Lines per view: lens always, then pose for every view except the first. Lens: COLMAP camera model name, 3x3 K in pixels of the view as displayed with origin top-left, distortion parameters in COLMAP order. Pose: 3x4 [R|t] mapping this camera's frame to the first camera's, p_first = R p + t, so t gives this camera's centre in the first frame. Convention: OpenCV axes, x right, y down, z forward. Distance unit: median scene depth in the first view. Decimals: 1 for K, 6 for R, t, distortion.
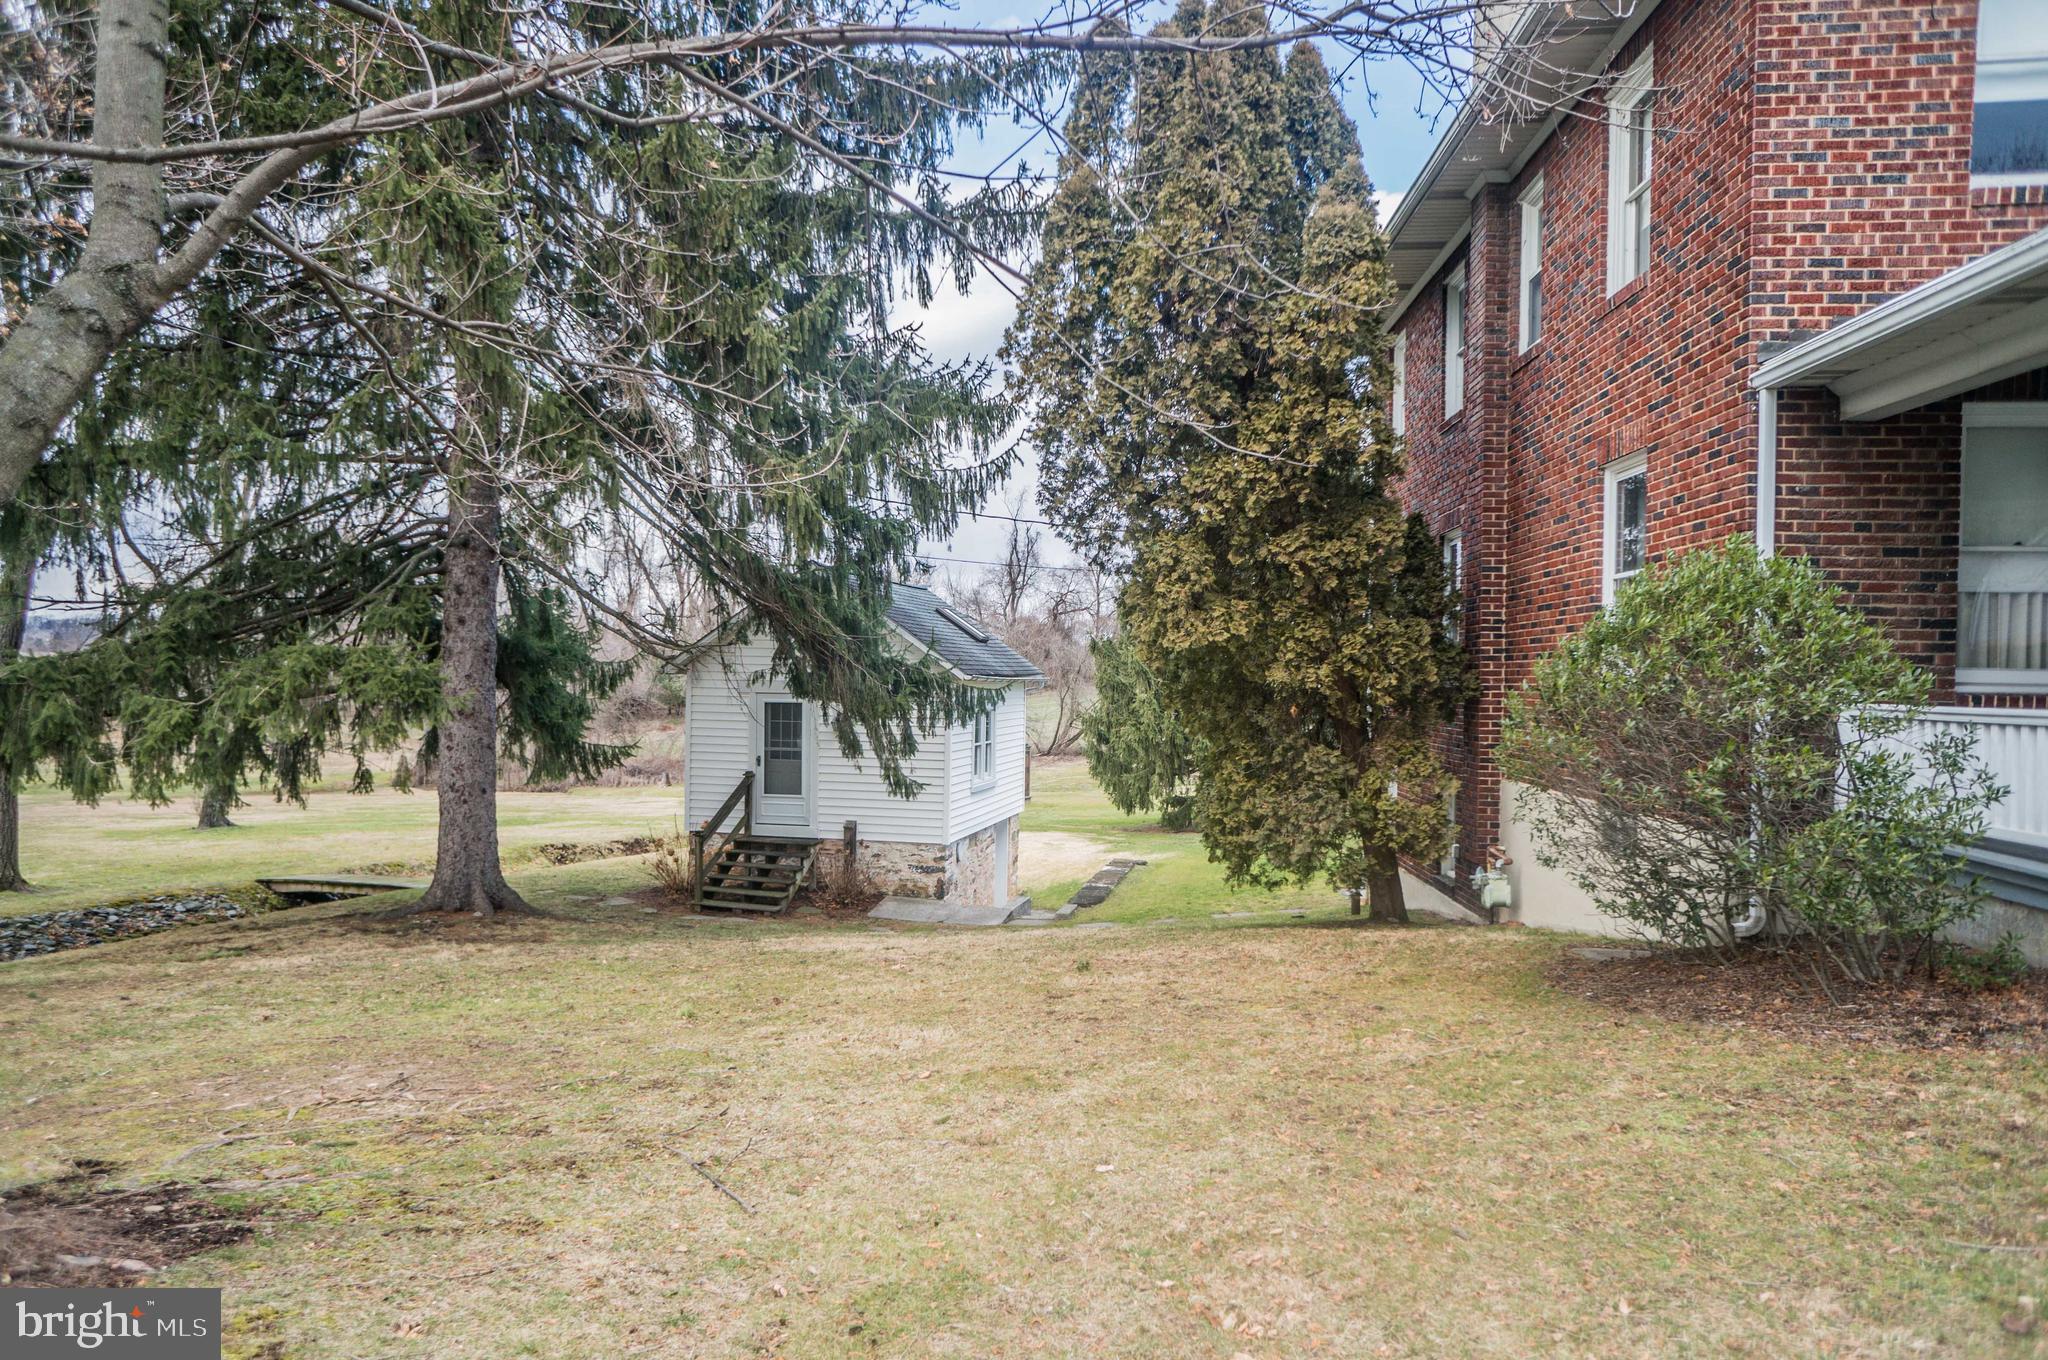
lens RADIAL K [[1386.7, 0, 1010.9], [0, 1386.7, 684.9], [0, 0, 1]] dist [-0.066287, 0.098025]
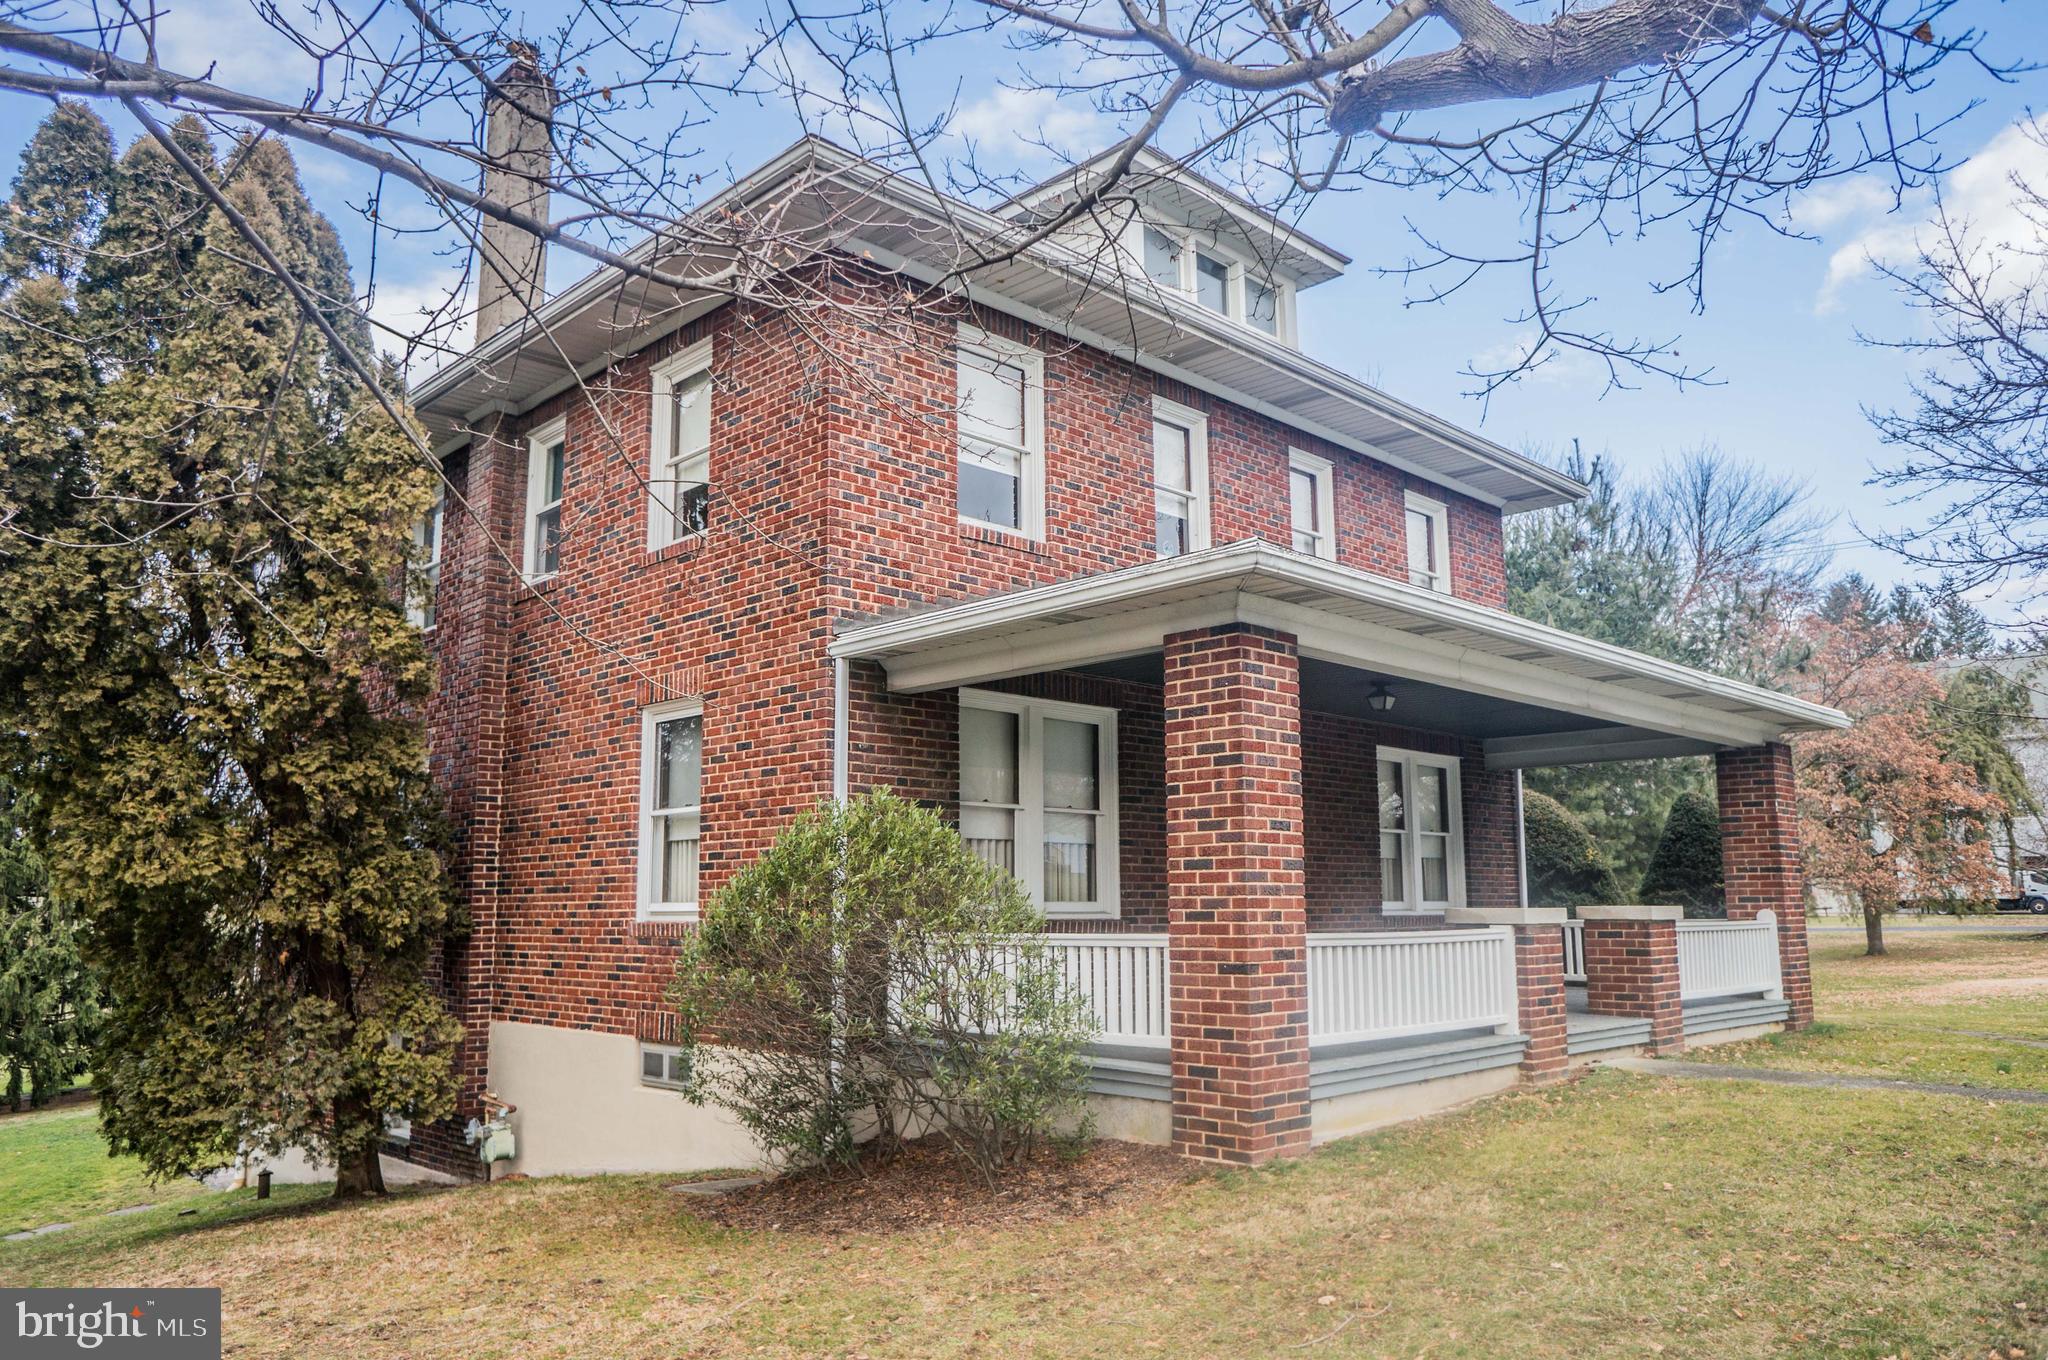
lens RADIAL K [[1430.9, 0, 1024.0], [0, 1430.9, 680.0], [0, 0, 1]] dist [-0.080282, 0.086887]
pose [[0.658093, 0.098581, 0.746455, -0.178143], [0.023442, 0.988229, -0.151177, -0.009107], [-0.752571, 0.116987, 0.648036, 0.079659]]
